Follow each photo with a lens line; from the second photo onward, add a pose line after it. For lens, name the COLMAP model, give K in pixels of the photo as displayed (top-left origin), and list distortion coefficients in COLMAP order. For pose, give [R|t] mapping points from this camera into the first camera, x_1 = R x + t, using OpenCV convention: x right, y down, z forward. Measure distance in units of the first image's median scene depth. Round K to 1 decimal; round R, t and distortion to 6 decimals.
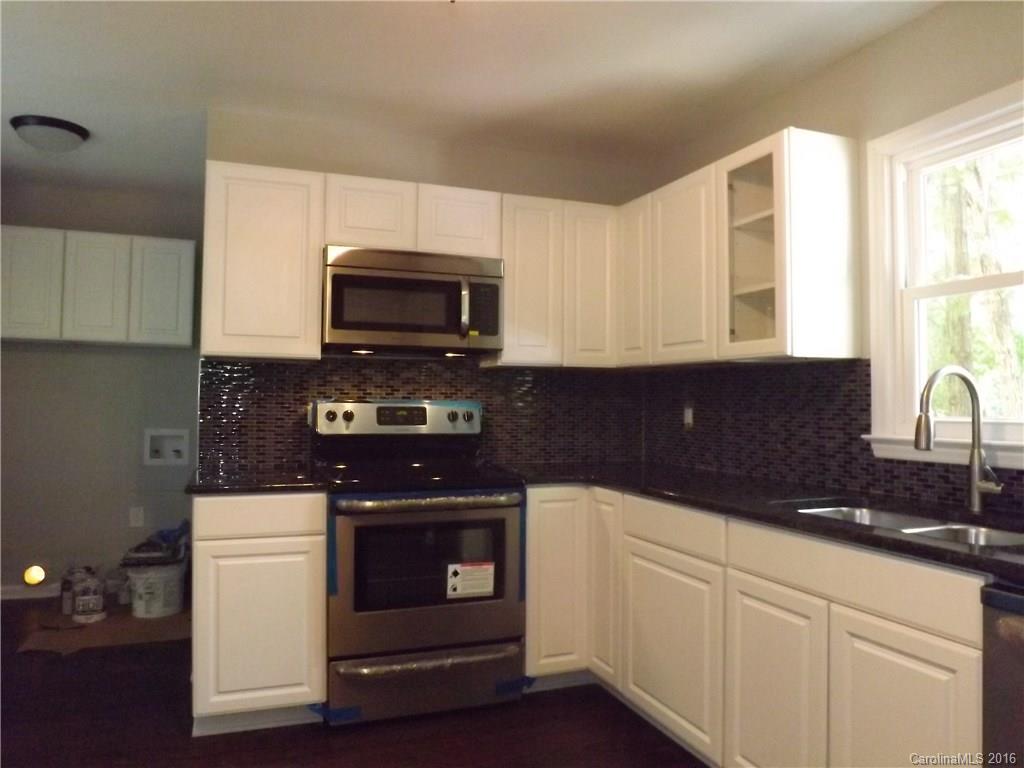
lens RADIAL K [[736.3, 0, 516.0], [0, 736.3, 379.8], [0, 0, 1]] dist [-0.052076, 0.001054]
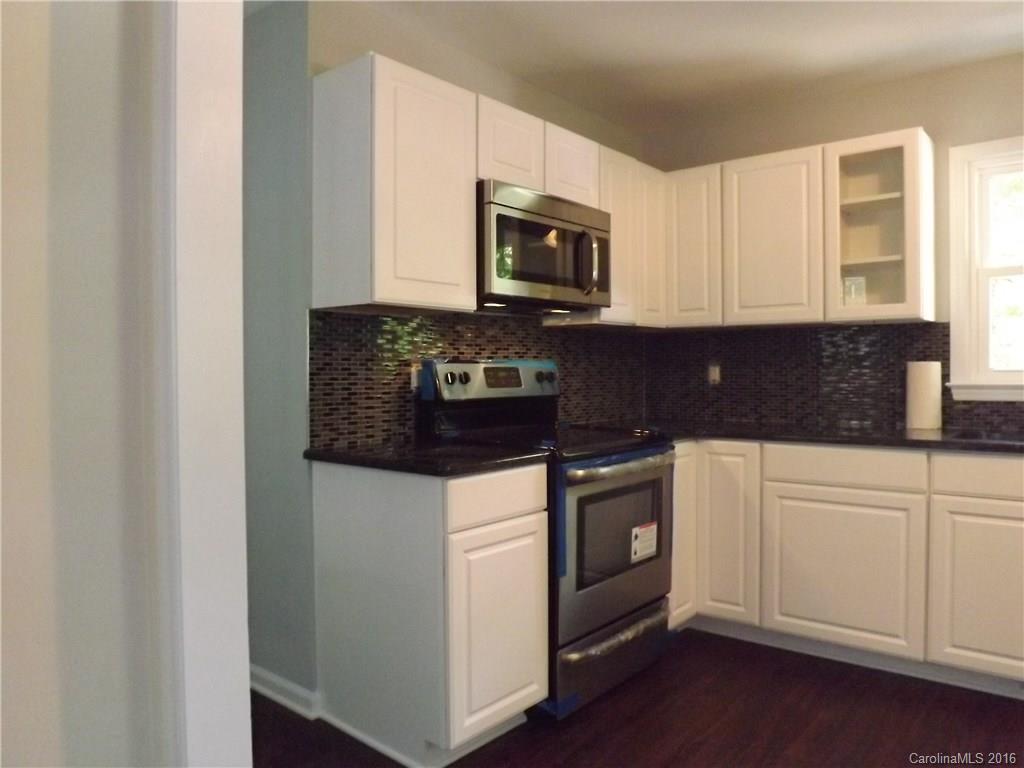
lens RADIAL K [[736.3, 0, 516.0], [0, 736.3, 379.8], [0, 0, 1]] dist [-0.052076, 0.001054]
pose [[0.875013, -0.020053, 0.483685, -0.648073], [-0.000864, 0.999075, 0.042984, 0.014563], [-0.484099, -0.038029, 0.874186, 0.224105]]
